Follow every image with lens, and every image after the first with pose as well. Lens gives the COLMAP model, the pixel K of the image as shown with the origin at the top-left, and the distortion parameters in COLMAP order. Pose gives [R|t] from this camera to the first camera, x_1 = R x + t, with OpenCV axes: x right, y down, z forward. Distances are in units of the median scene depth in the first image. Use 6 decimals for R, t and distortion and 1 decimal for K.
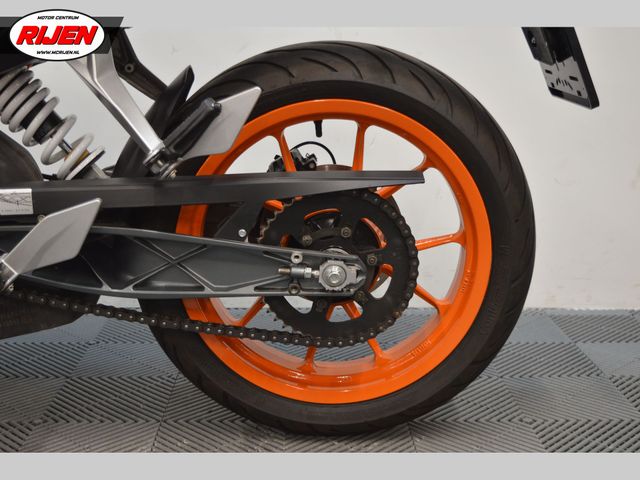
lens RADIAL K [[920.0, 0, 320.0], [0, 920.0, 240.0], [0, 0, 1]] dist [0.011713, 0.011775]
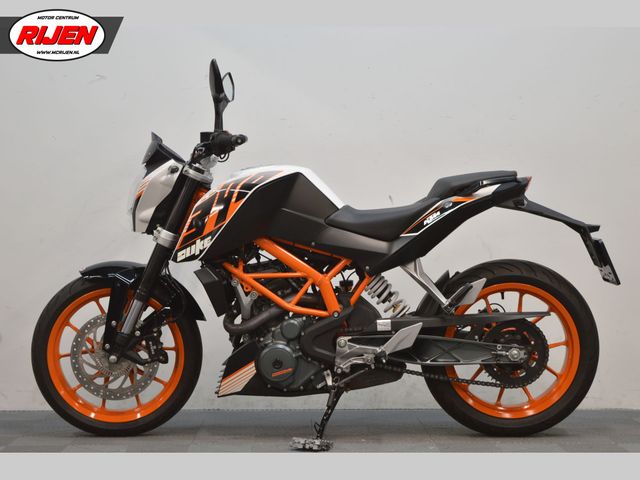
lens RADIAL K [[1340.9, 0, 320.0], [0, 1340.9, 240.0], [0, 0, 1]] dist [0.070915, 0.053007]
pose [[0.999870, -0.012647, -0.010039, -0.444359], [0.010369, 0.979504, -0.201157, 0.436287], [0.012377, 0.201027, 0.979508, -2.459108]]
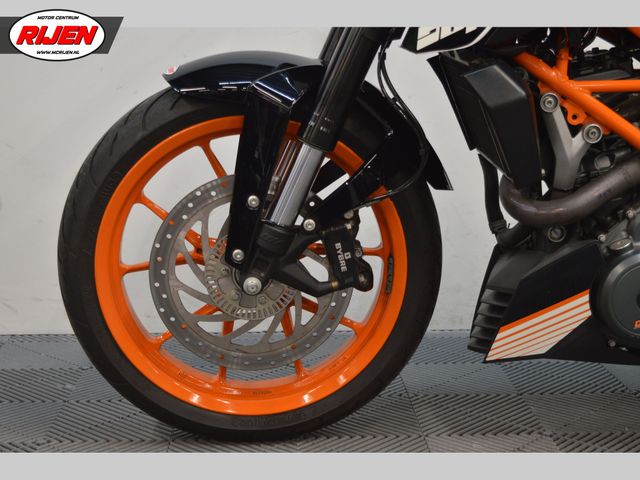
lens RADIAL K [[1094.1, 0, 320.0], [0, 1094.1, 240.0], [0, 0, 1]] dist [0.018622, -0.023445]
pose [[0.999798, -0.014736, 0.013670, -0.954309], [0.015241, 0.999177, -0.037596, 0.034581], [-0.013104, 0.037797, 0.999200, -0.222494]]
